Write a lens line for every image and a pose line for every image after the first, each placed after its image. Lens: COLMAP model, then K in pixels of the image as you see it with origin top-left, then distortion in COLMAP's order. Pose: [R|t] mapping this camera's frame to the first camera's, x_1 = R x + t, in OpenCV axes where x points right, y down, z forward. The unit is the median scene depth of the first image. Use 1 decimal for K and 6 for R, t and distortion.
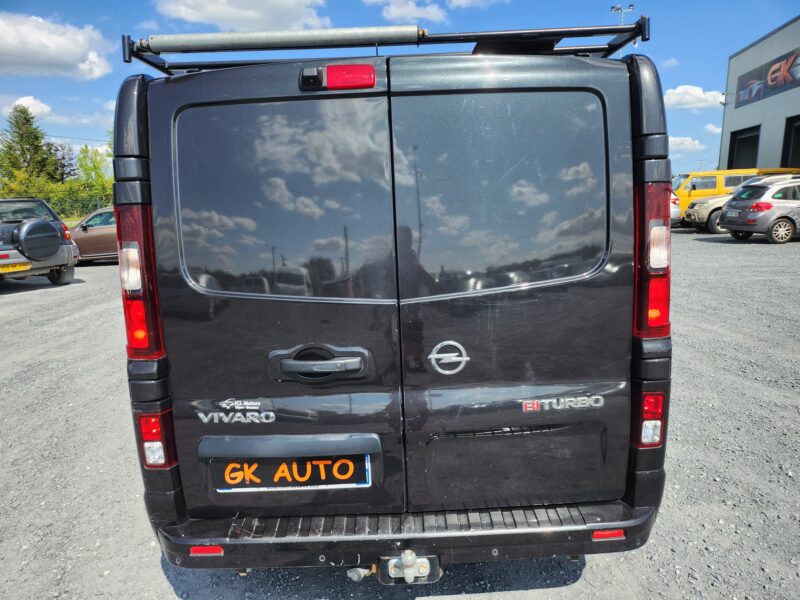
lens RADIAL K [[571.7, 0, 397.4], [0, 571.7, 299.9], [0, 0, 1]] dist [0.029617, -0.018105]
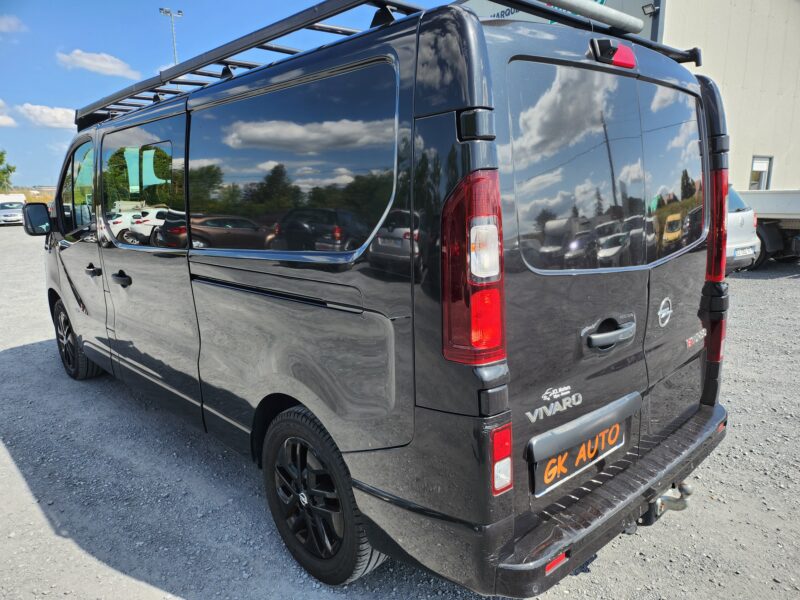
lens RADIAL K [[571.7, 0, 399.5], [0, 571.7, 298.1], [0, 0, 1]] dist [0.029617, -0.018105]
pose [[0.739948, -0.104197, 0.664545, -1.041768], [0.111098, 0.993293, 0.032039, -0.024982], [-0.663427, 0.050122, 0.746561, 0.468408]]
